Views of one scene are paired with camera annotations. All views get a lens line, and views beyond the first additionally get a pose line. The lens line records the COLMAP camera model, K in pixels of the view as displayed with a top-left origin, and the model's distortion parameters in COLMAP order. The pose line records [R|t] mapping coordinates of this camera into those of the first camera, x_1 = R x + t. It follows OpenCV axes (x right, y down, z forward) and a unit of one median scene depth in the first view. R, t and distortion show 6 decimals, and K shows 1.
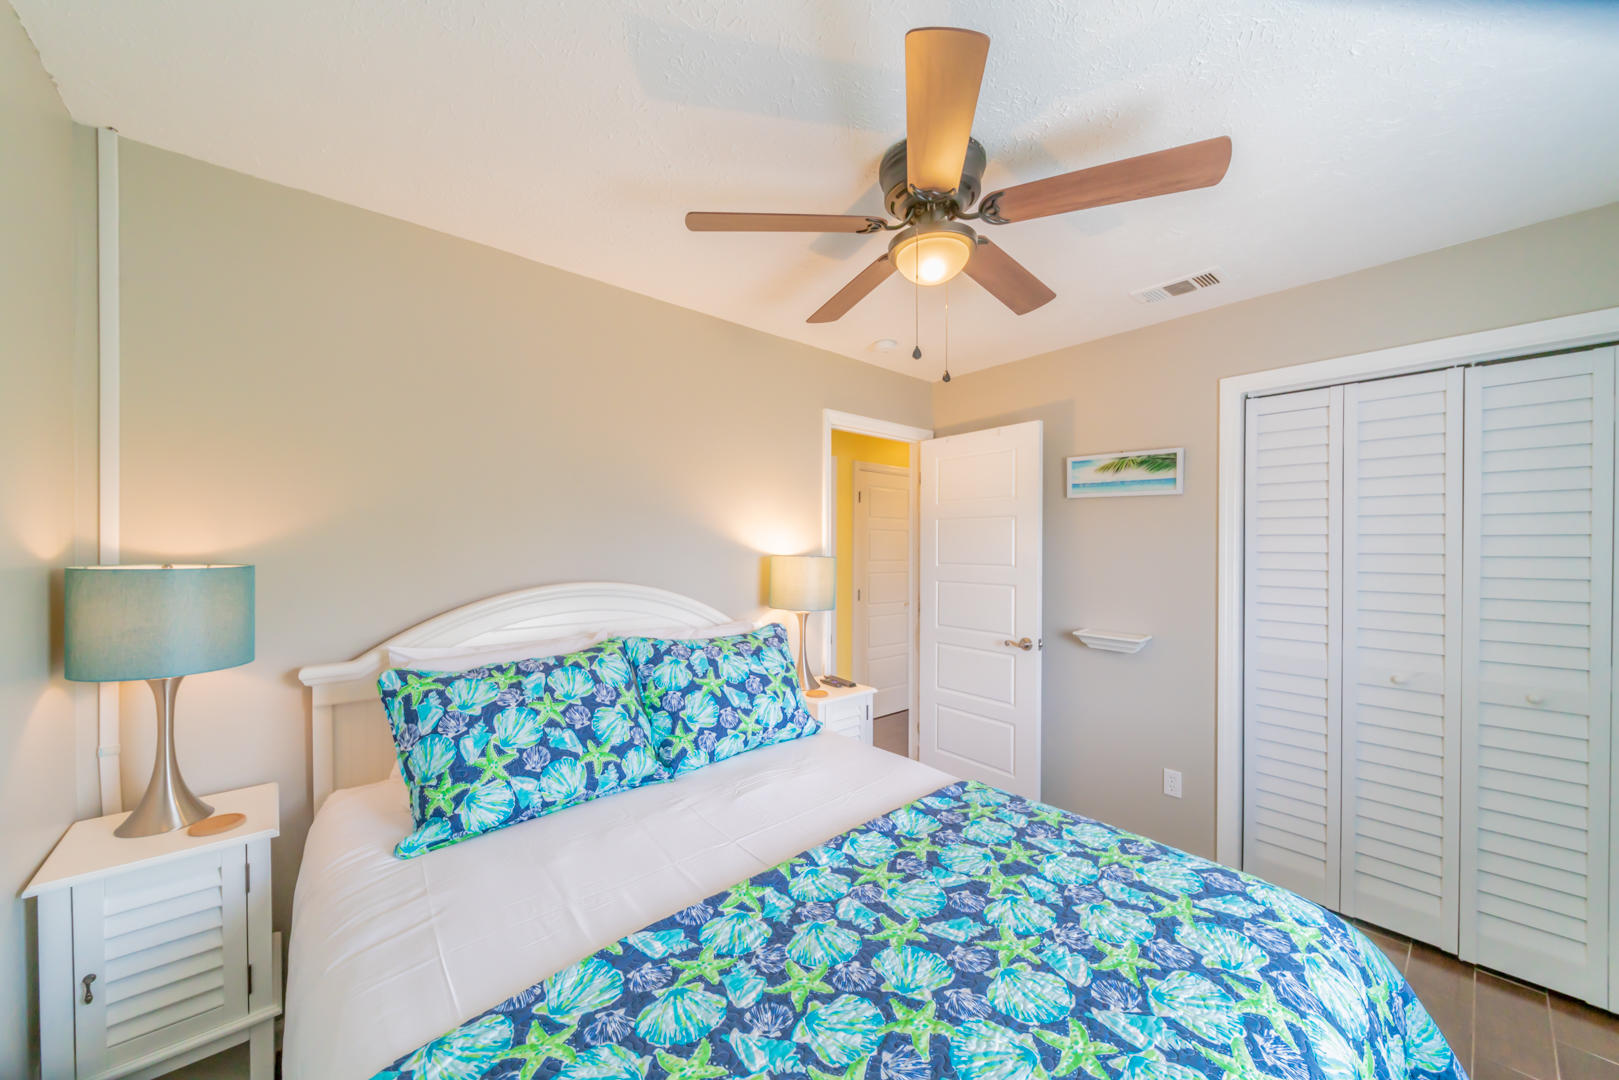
lens RADIAL K [[576.6, 0, 806.3], [0, 576.6, 551.7], [0, 0, 1]] dist [0.000111, -0.000145]
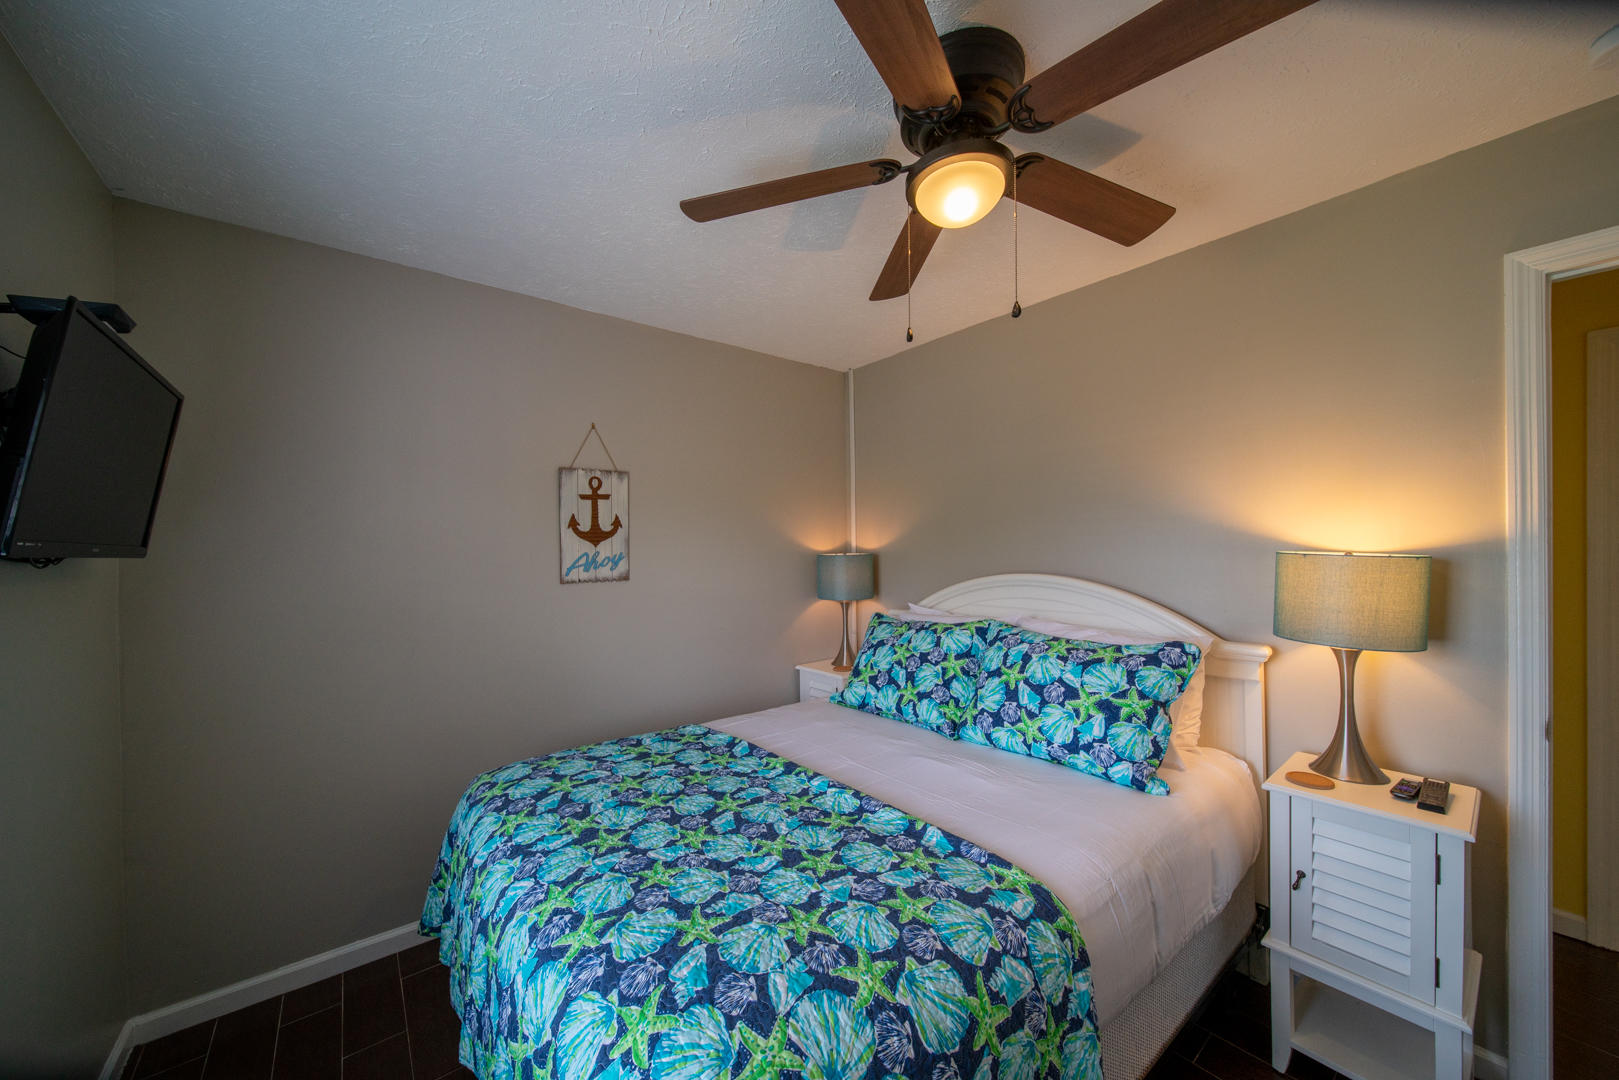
lens RADIAL K [[576.6, 0, 806.3], [0, 576.6, 551.7], [0, 0, 1]] dist [0.000111, -0.000145]
pose [[-0.035411, 0.007389, -0.999346, 1.386330], [0.002906, 0.999969, 0.007290, -0.000839], [0.999369, -0.002646, -0.035432, 1.063485]]
